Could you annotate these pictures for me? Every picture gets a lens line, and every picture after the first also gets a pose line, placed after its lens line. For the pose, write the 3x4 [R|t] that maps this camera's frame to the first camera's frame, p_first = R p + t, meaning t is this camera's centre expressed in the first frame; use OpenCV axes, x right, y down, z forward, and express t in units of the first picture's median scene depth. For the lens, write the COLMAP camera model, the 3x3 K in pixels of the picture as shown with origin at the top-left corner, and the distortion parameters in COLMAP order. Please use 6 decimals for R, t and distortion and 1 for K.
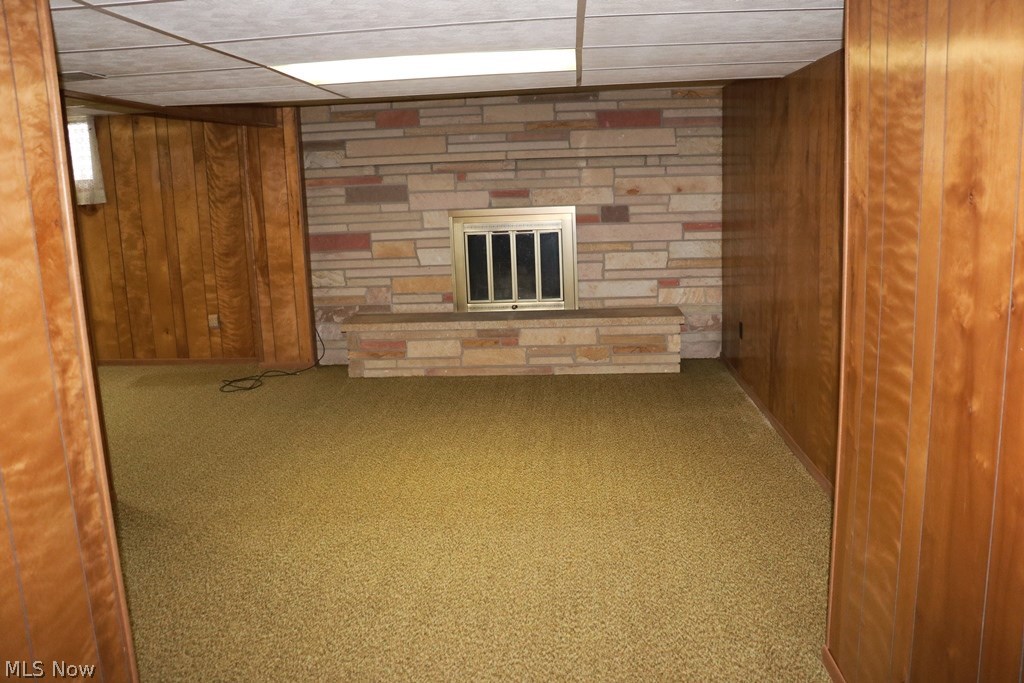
lens RADIAL K [[874.8, 0, 512.0], [0, 874.8, 341.5], [0, 0, 1]] dist [-0.156230, 0.001847]
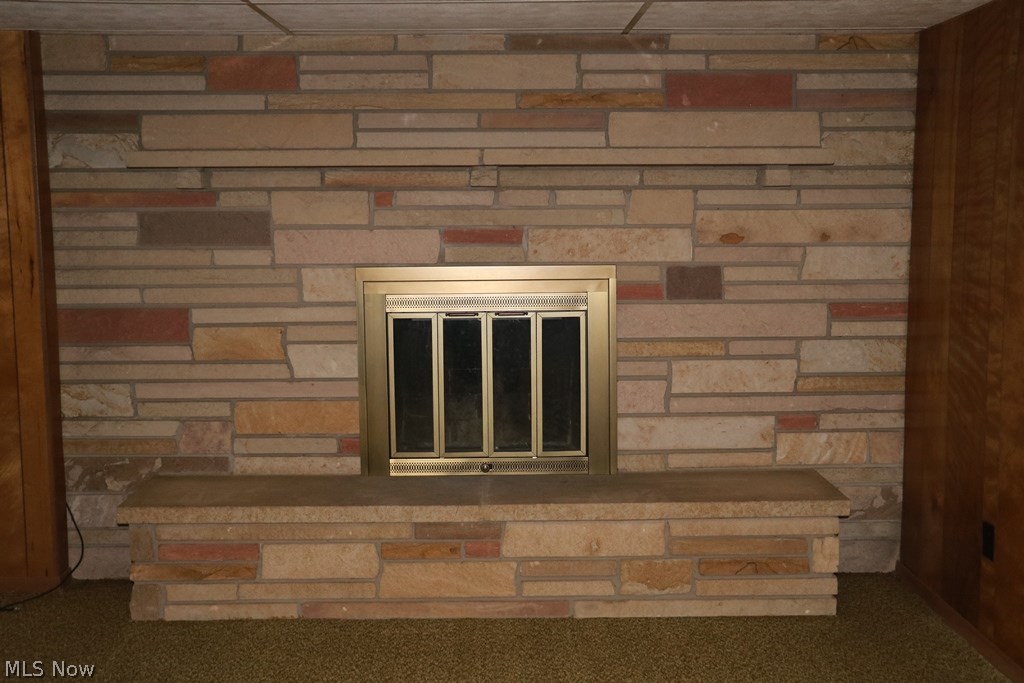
lens RADIAL K [[1180.5, 0, 512.0], [0, 1180.5, 341.5], [0, 0, 1]] dist [-0.011984, 0.021278]
pose [[0.995937, 0.019582, 0.087904, -0.043503], [-0.013351, 0.997393, -0.070920, -0.064218], [-0.089063, 0.069458, 0.993601, 0.345060]]
